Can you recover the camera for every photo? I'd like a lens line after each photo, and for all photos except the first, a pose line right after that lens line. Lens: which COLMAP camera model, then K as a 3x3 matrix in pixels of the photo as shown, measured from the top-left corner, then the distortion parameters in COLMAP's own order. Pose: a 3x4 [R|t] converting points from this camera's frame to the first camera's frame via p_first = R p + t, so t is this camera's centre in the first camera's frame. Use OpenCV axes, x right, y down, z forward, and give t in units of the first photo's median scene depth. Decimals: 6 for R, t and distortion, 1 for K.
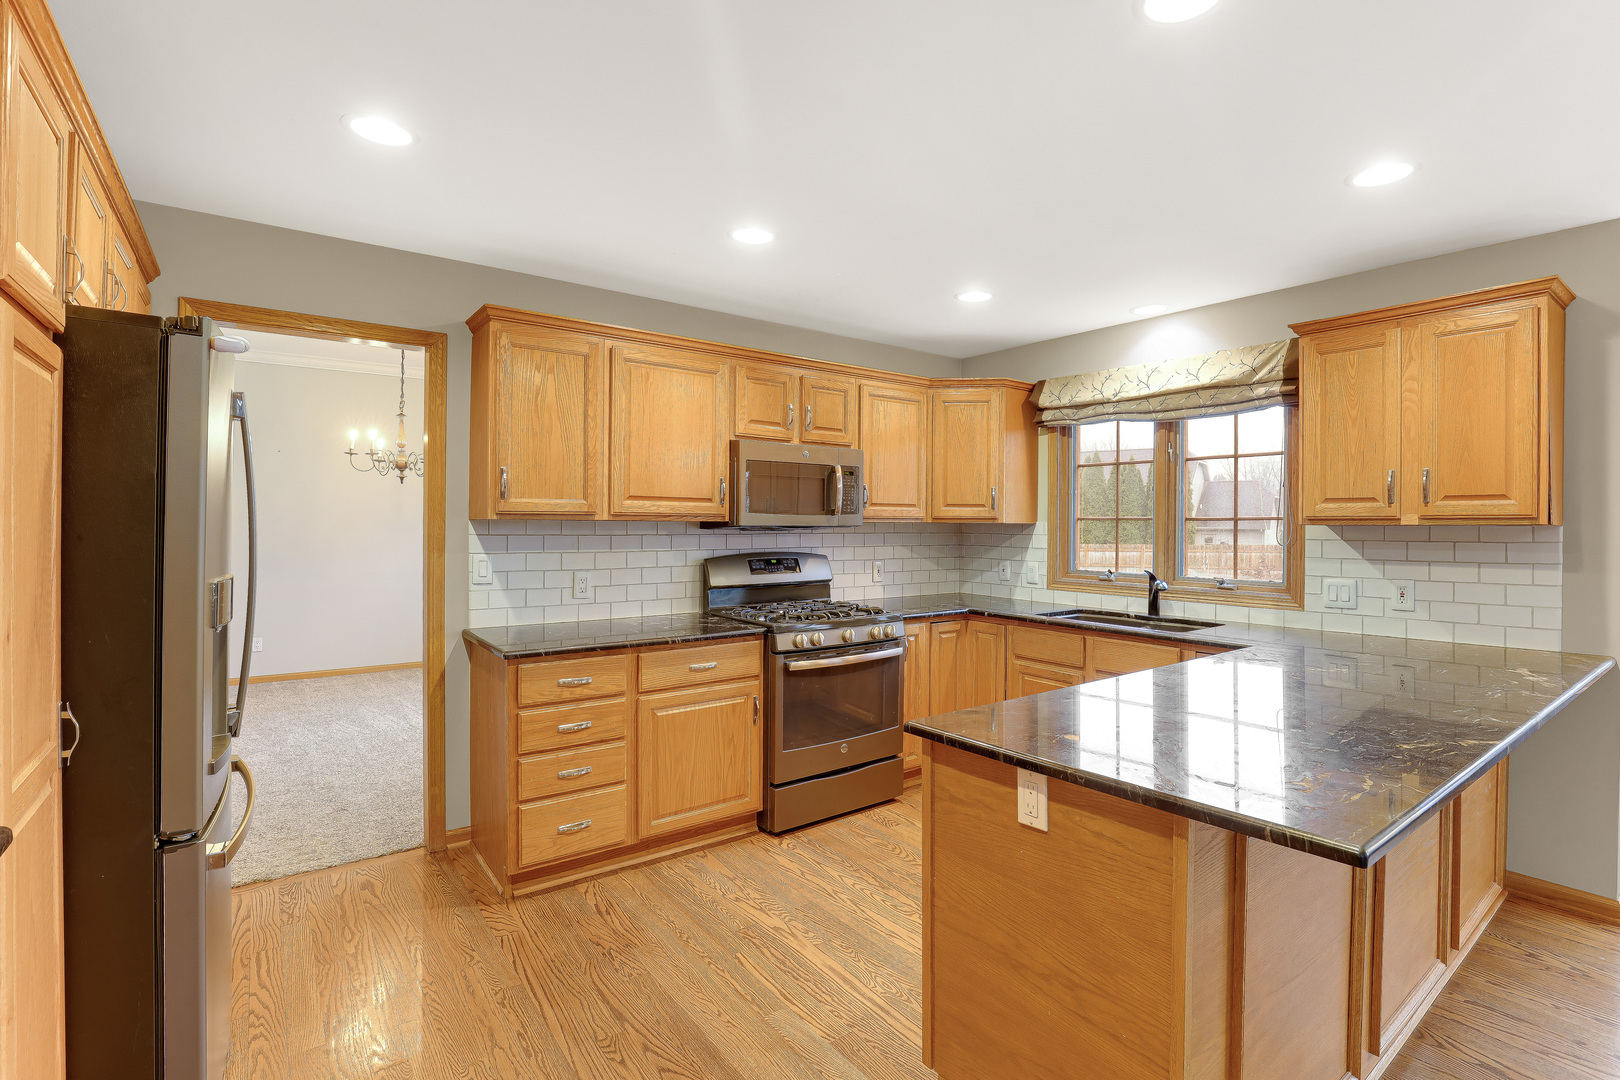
lens RADIAL K [[749.7, 0, 810.4], [0, 749.7, 534.5], [0, 0, 1]] dist [-0.025255, 0.001048]
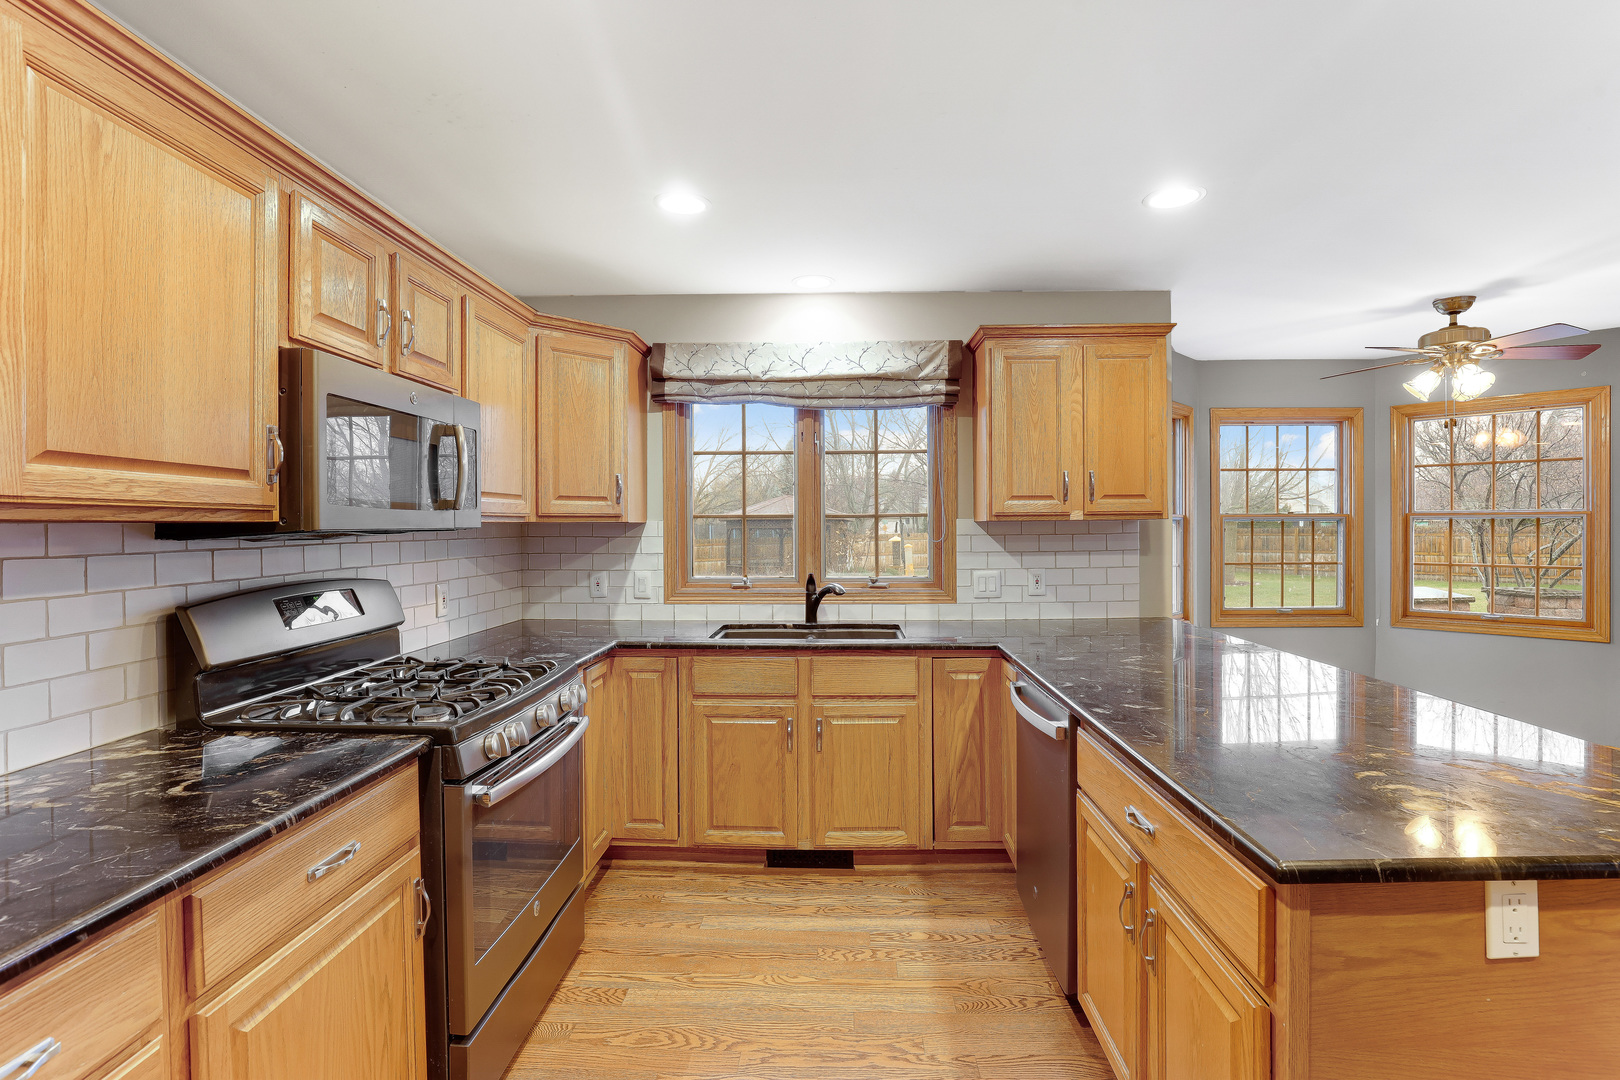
lens RADIAL K [[749.7, 0, 810.4], [0, 749.7, 534.5], [0, 0, 1]] dist [-0.025255, 0.001048]
pose [[0.623736, -0.019648, 0.781388, -0.252934], [0.019906, 0.999759, 0.009249, -0.007034], [-0.781382, 0.009785, 0.623977, 0.440060]]
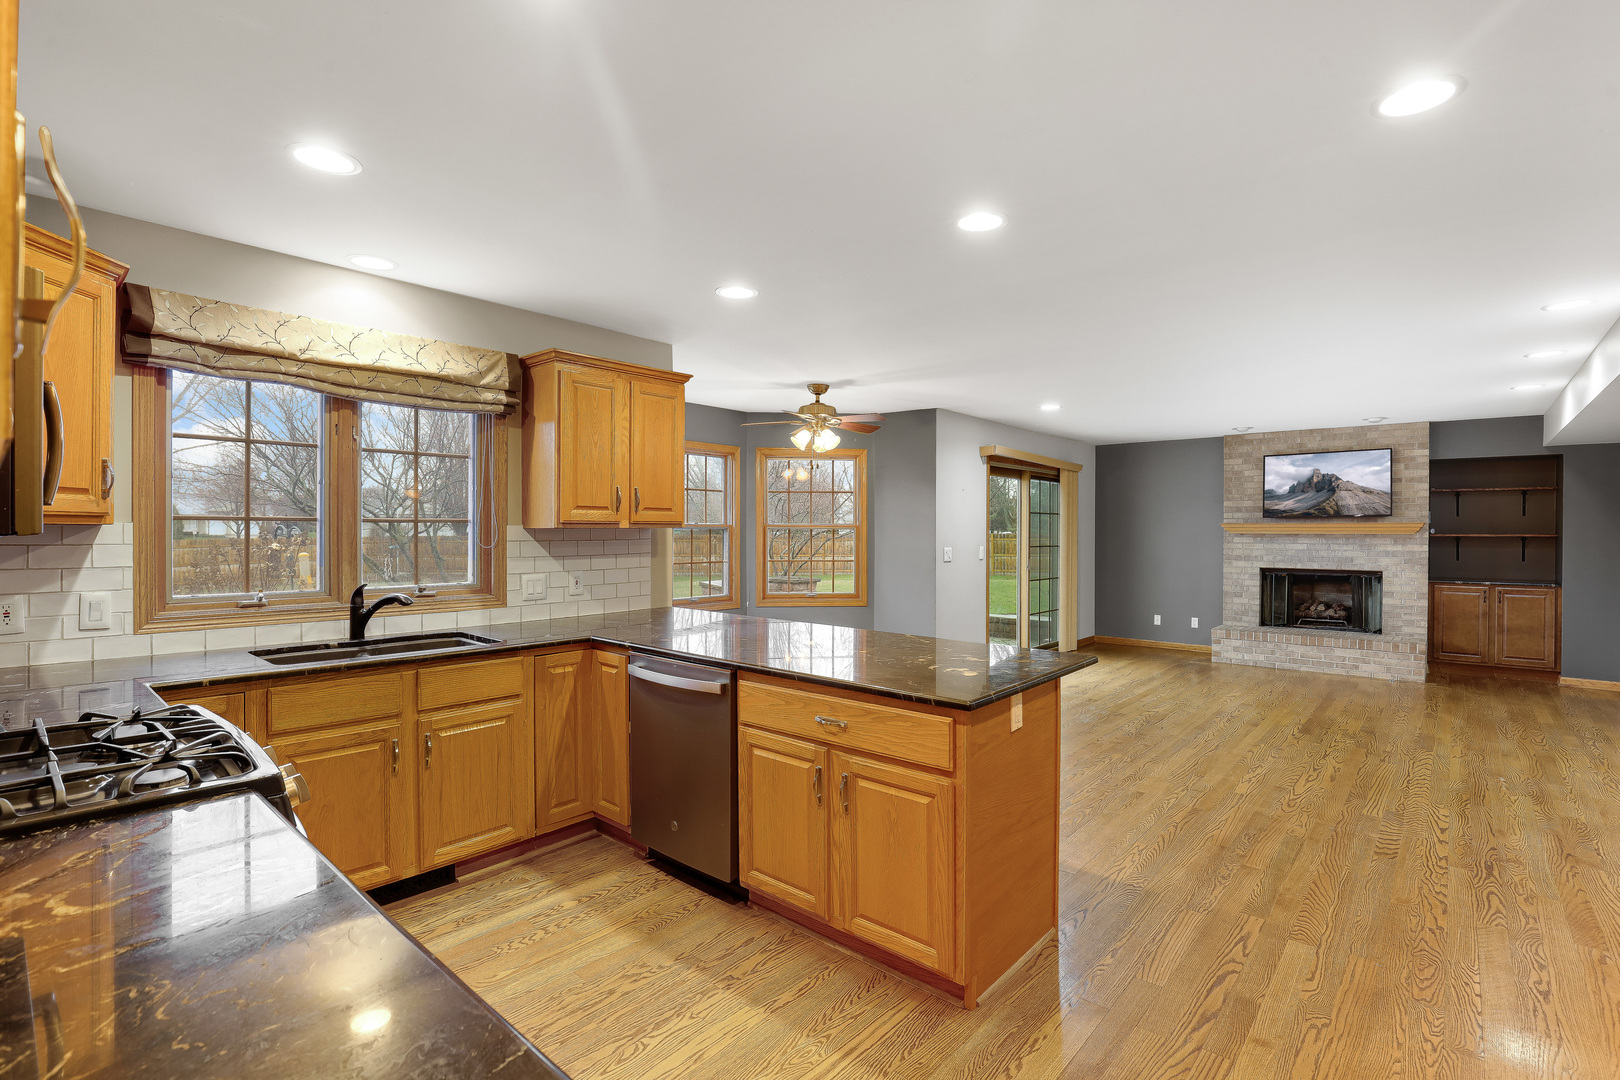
lens RADIAL K [[773.6, 0, 817.3], [0, 773.6, 537.2], [0, 0, 1]] dist [-0.023573, 0.000232]
pose [[-0.217185, -0.015510, 0.976007, -0.465765], [0.007503, 0.999818, 0.017558, -0.013355], [-0.976102, 0.011136, -0.217029, 0.704093]]
